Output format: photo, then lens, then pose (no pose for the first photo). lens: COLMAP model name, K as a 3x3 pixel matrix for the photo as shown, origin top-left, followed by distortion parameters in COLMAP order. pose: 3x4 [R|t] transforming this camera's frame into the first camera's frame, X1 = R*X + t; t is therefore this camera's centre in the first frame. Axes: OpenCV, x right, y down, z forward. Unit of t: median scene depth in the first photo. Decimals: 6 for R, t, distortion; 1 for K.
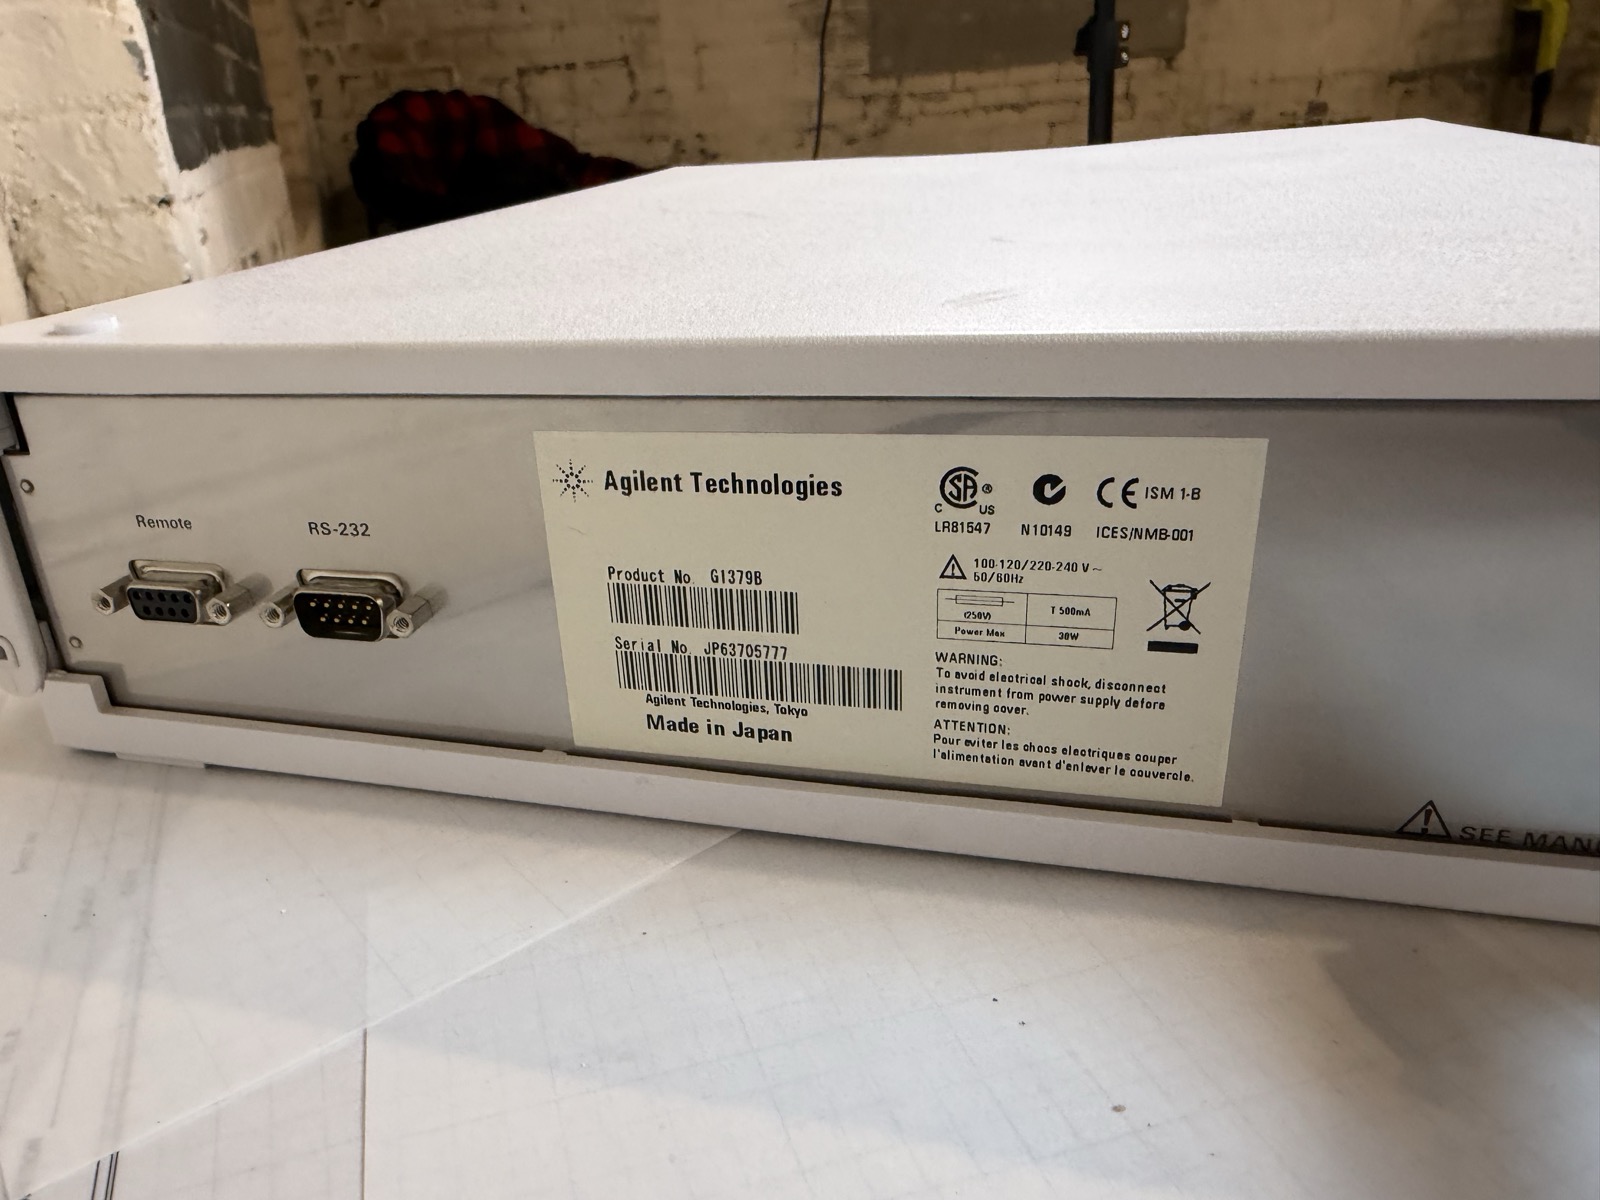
lens RADIAL K [[1138.6, 0, 685.1], [0, 1138.6, 627.0], [0, 0, 1]] dist [-0.005606, 0.008512]
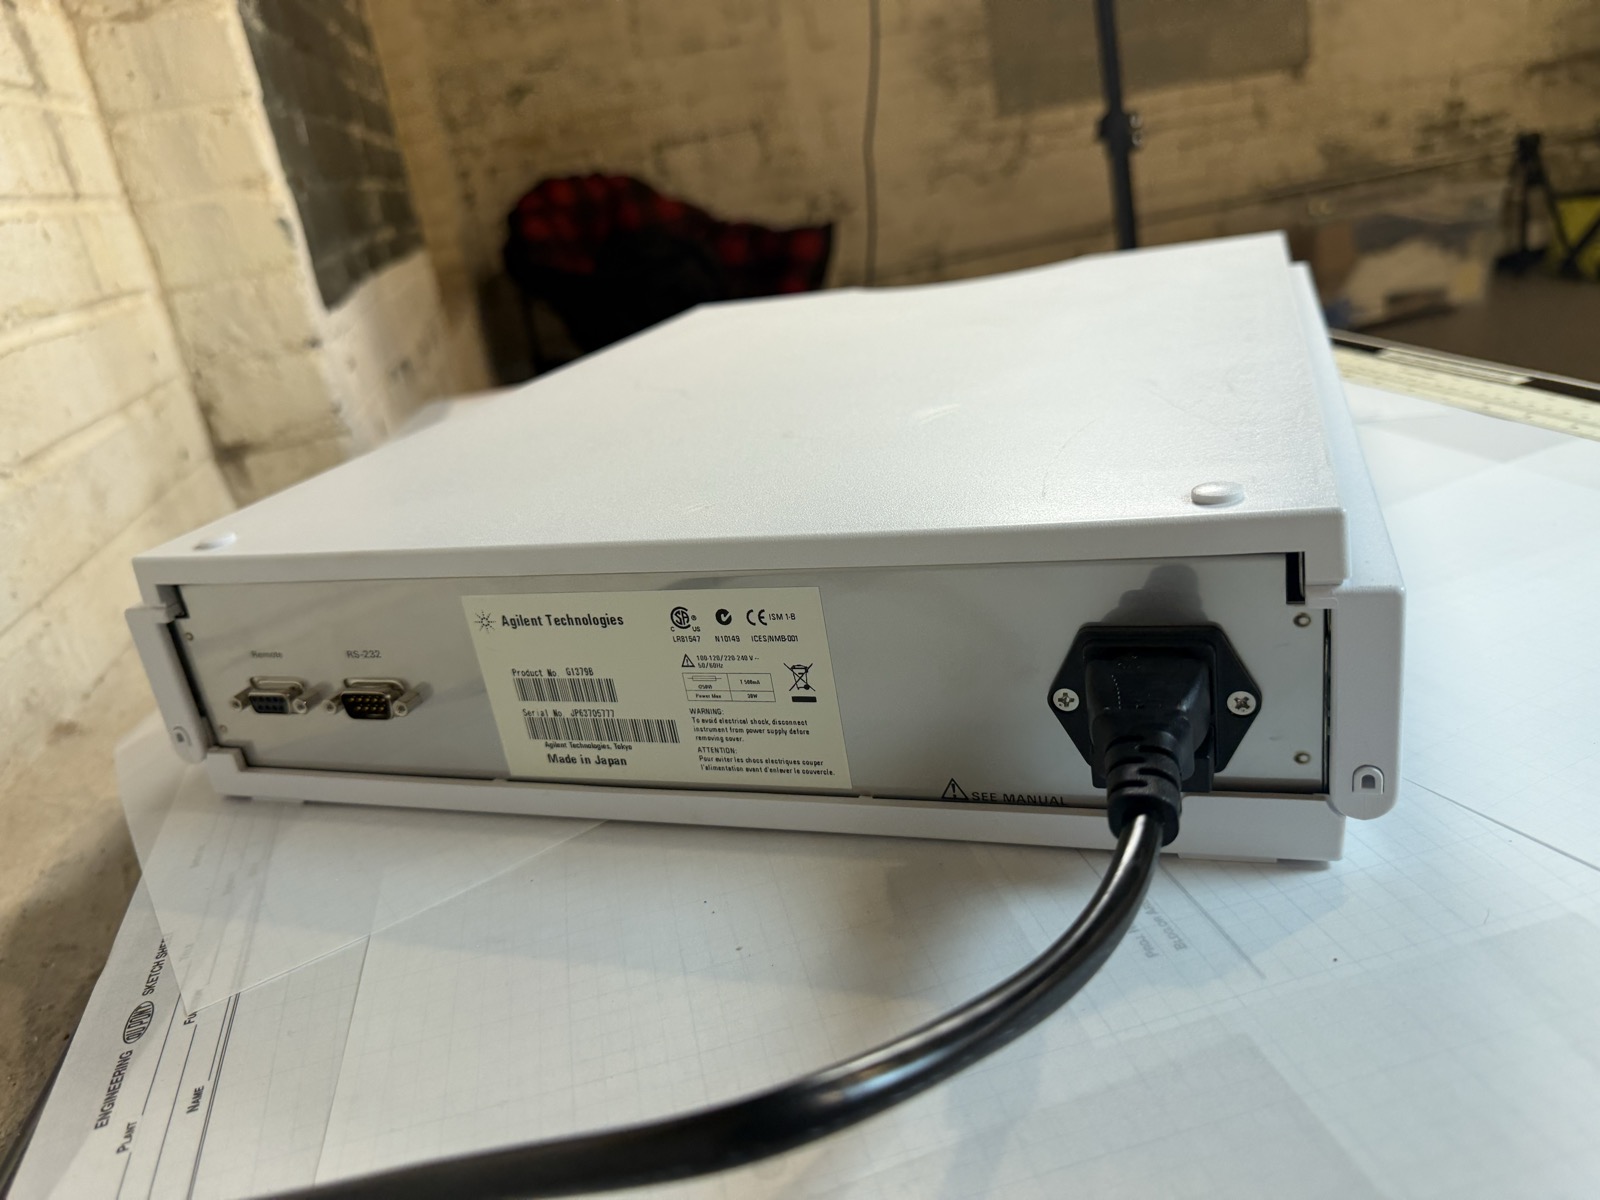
lens RADIAL K [[1182.4, 0, 791.7], [0, 1182.4, 588.7], [0, 0, 1]] dist [-0.024858, 0.002412]
pose [[0.995174, -0.070926, -0.067816, 0.512303], [0.067231, 0.996203, -0.055311, -0.050113], [0.071481, 0.050485, 0.996164, -0.793465]]
